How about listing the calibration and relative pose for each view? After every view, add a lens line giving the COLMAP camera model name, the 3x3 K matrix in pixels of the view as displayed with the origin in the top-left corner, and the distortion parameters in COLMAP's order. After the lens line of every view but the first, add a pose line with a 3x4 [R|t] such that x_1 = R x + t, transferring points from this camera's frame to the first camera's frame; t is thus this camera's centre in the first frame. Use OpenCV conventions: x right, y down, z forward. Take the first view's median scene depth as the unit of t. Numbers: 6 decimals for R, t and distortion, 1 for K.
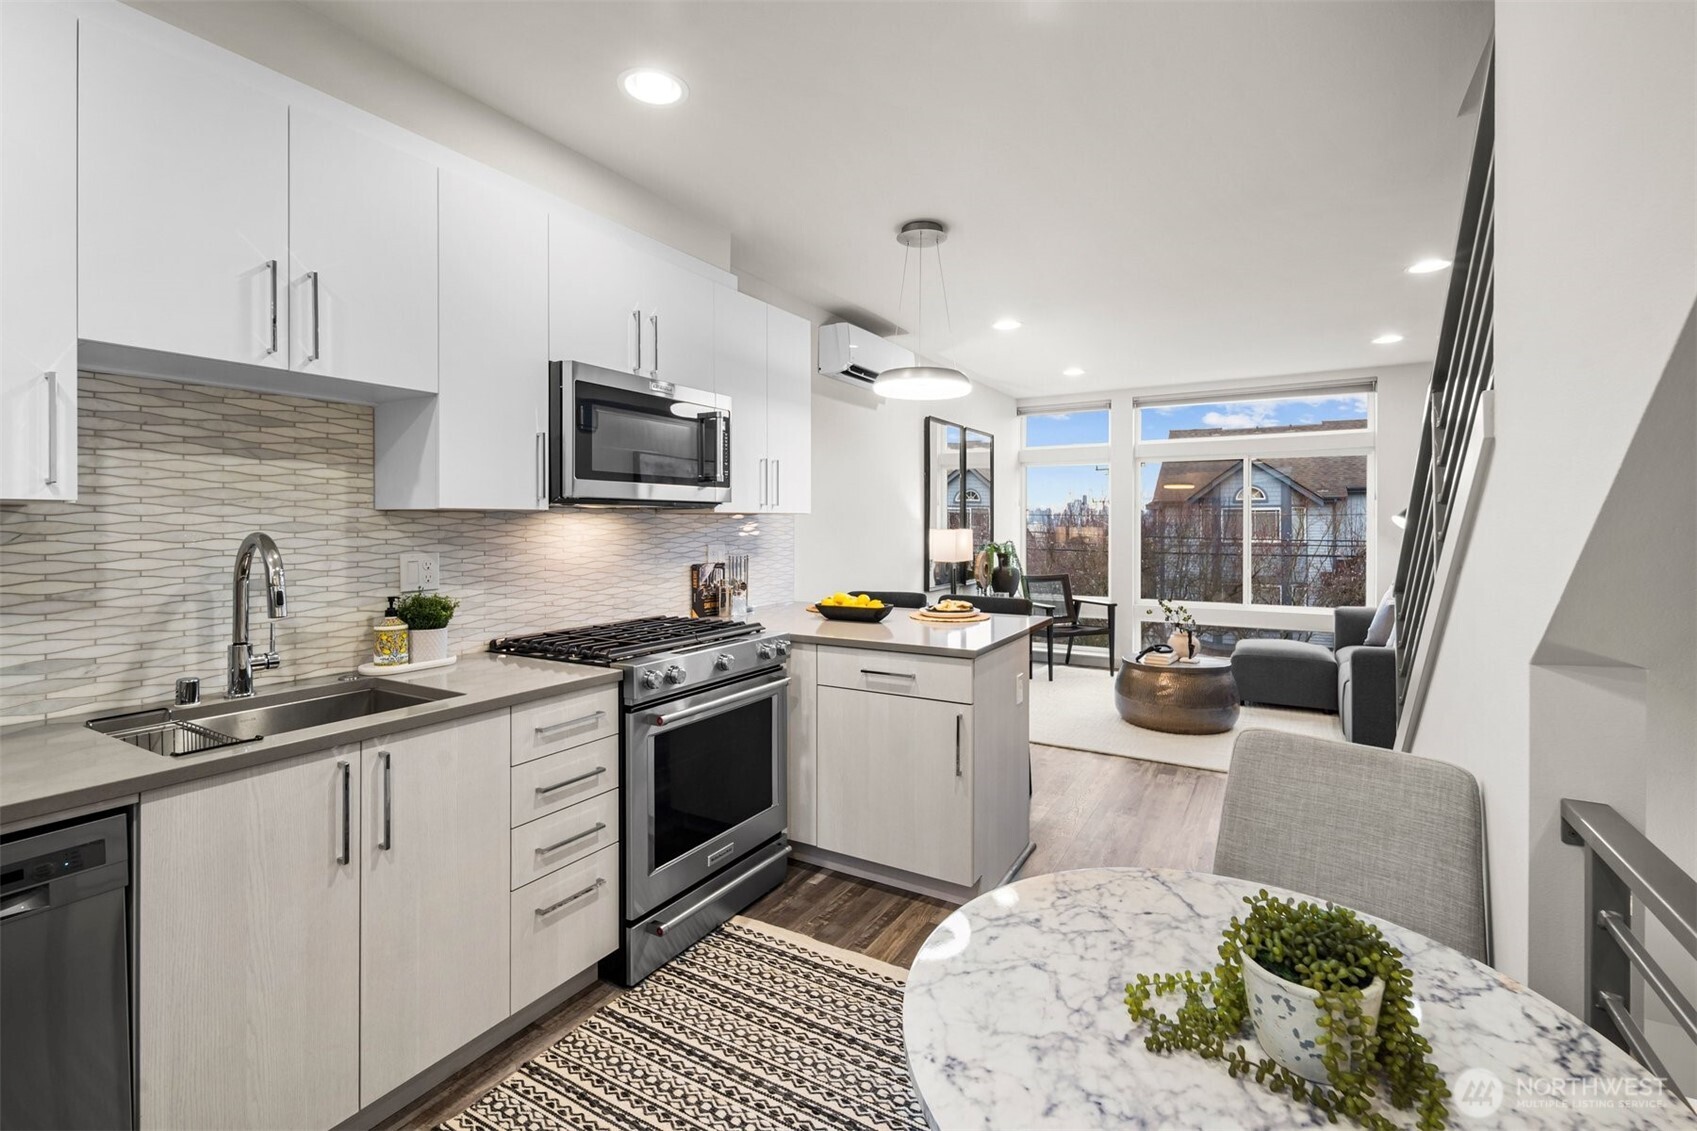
lens RADIAL K [[756.4, 0, 844.3], [0, 756.4, 519.8], [0, 0, 1]] dist [0.002940, -0.002871]
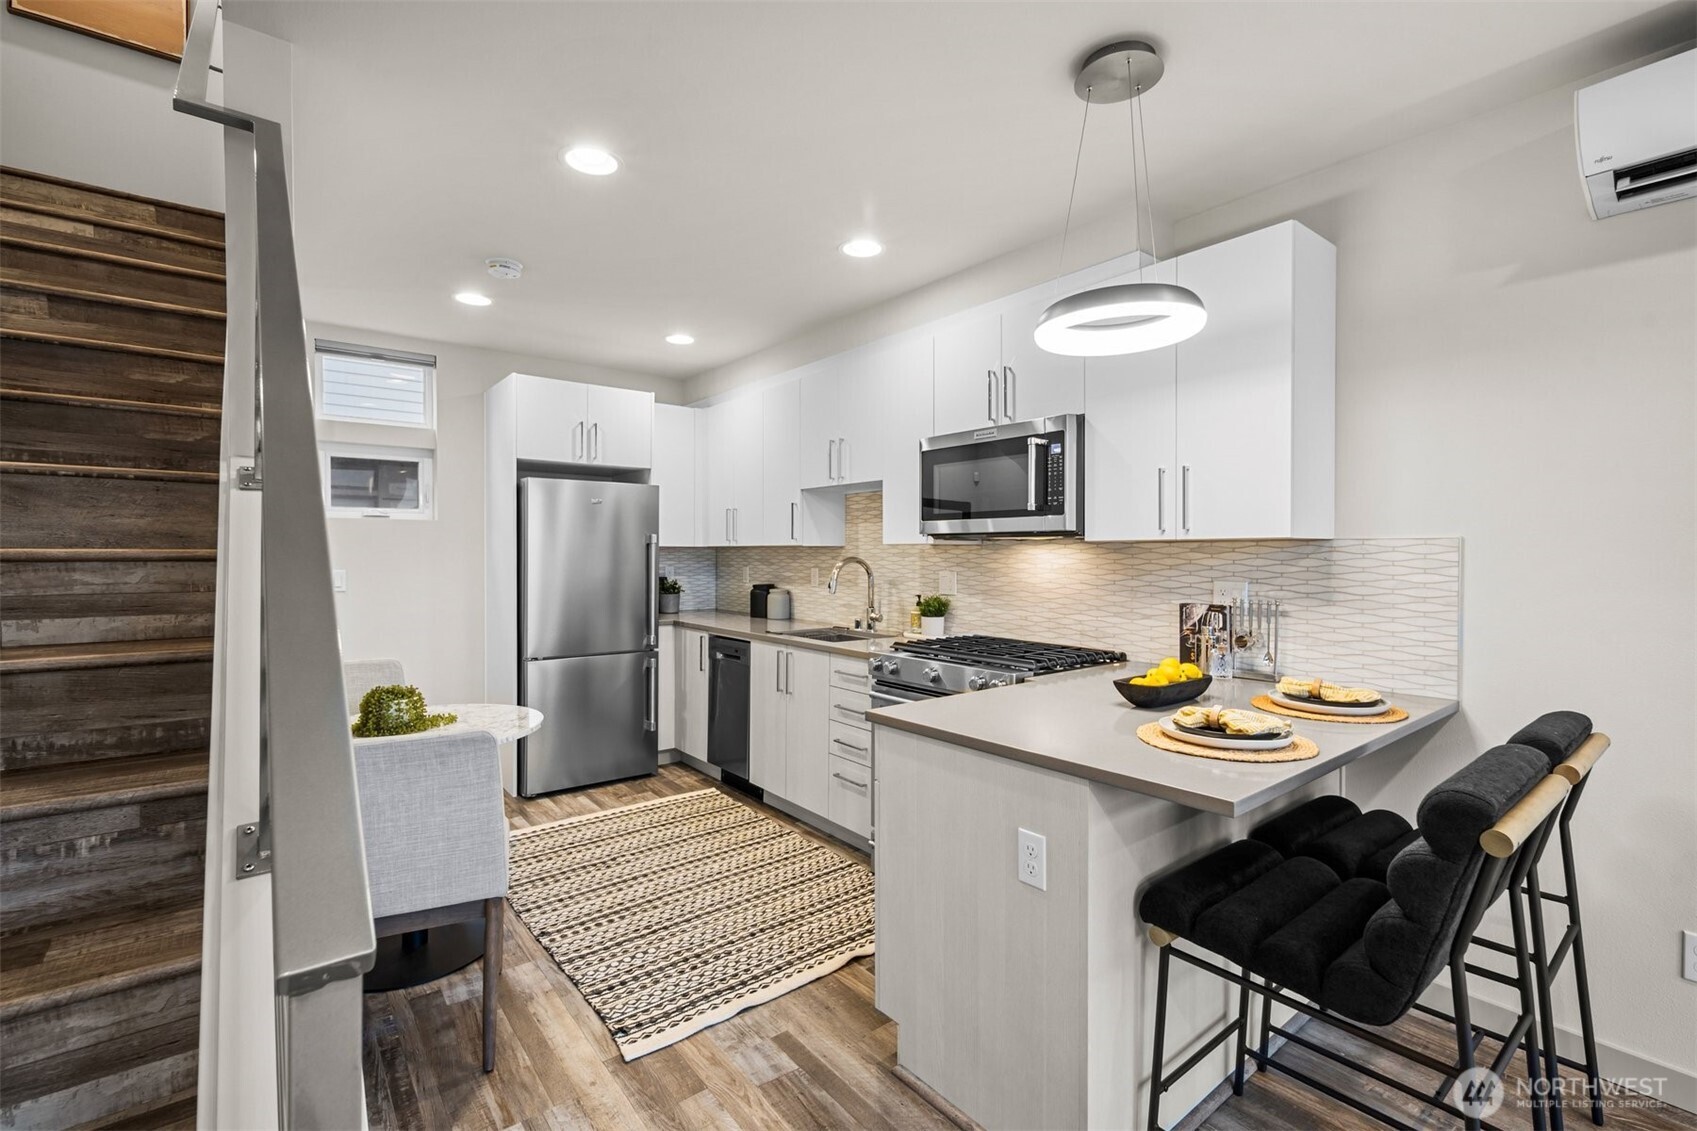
lens RADIAL K [[756.4, 0, 857.0], [0, 756.4, 559.4], [0, 0, 1]] dist [0.002940, -0.002871]
pose [[-0.358485, 0.010326, -0.933479, 0.815440], [0.005600, 0.999945, 0.008910, 0.002364], [0.933519, -0.002033, -0.358523, 1.125039]]
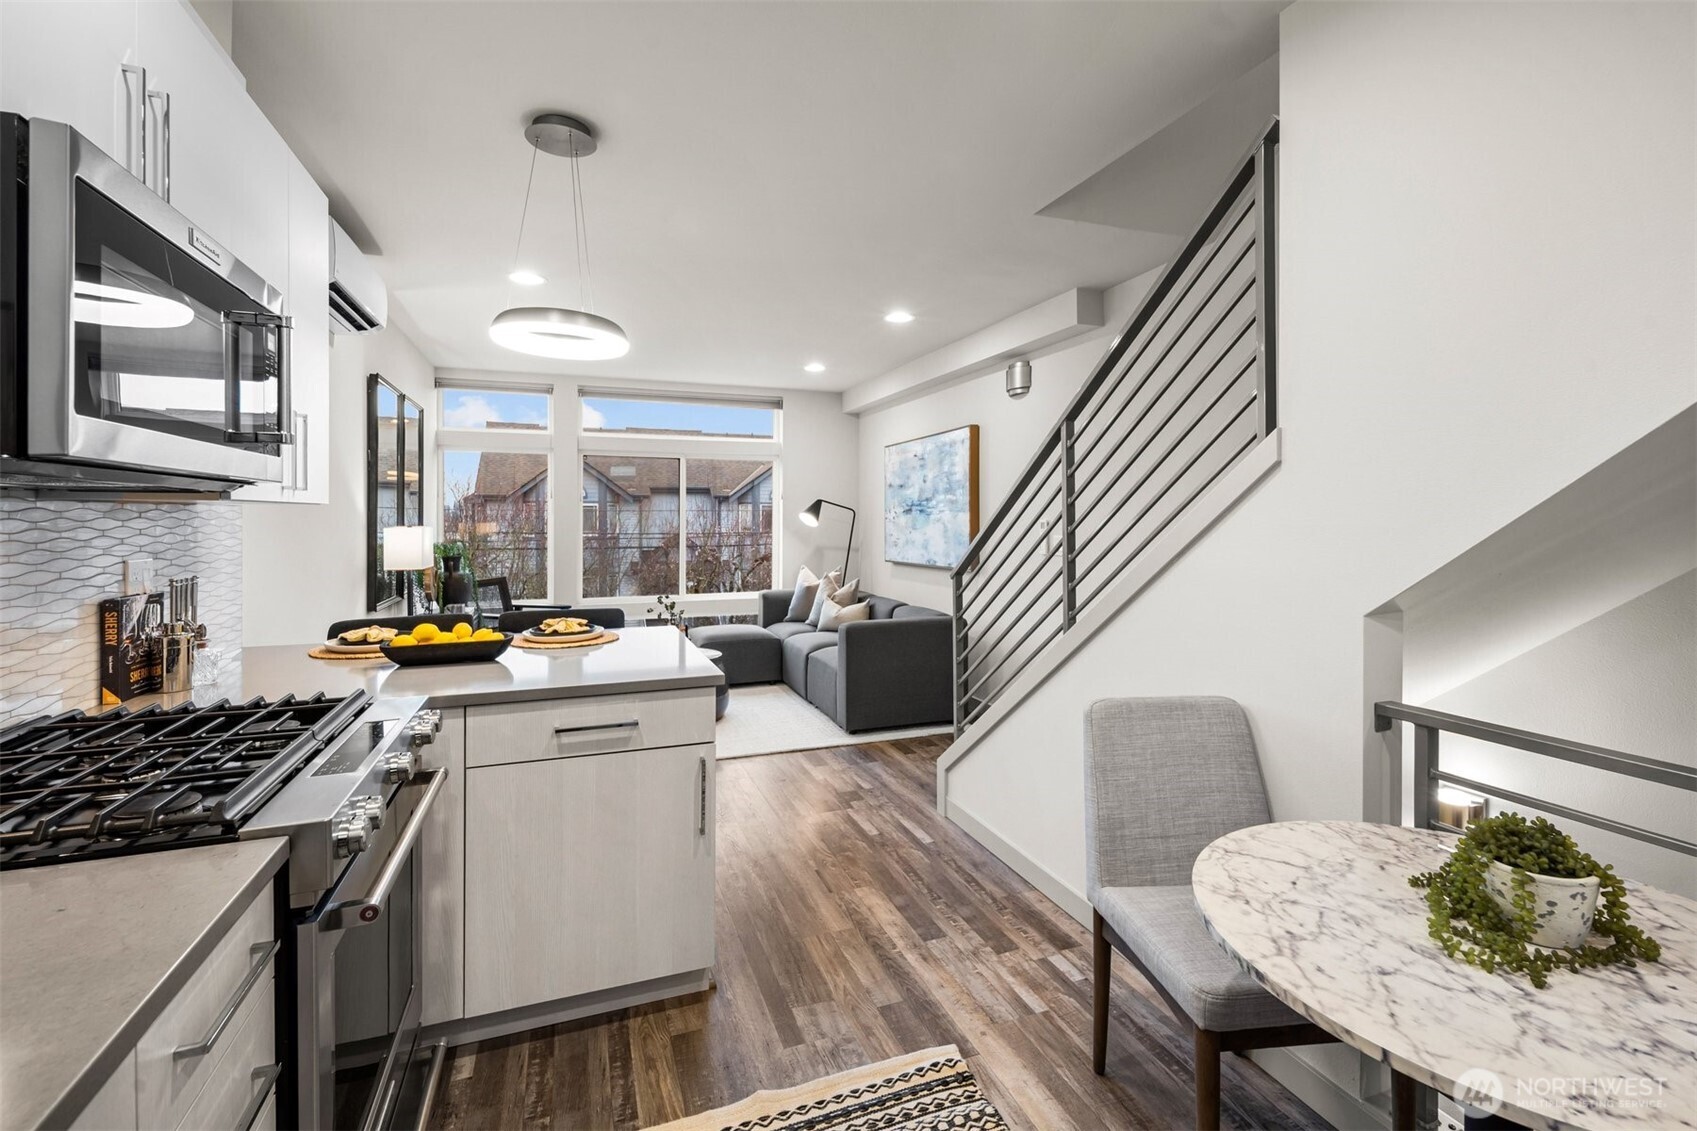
lens RADIAL K [[756.4, 0, 864.5], [0, 756.4, 516.5], [0, 0, 1]] dist [0.002940, -0.002871]
pose [[0.619177, 0.003082, 0.785246, -0.331056], [-0.004887, 0.999988, -0.000071, -0.000093], [-0.785236, -0.003794, 0.619184, 0.326017]]
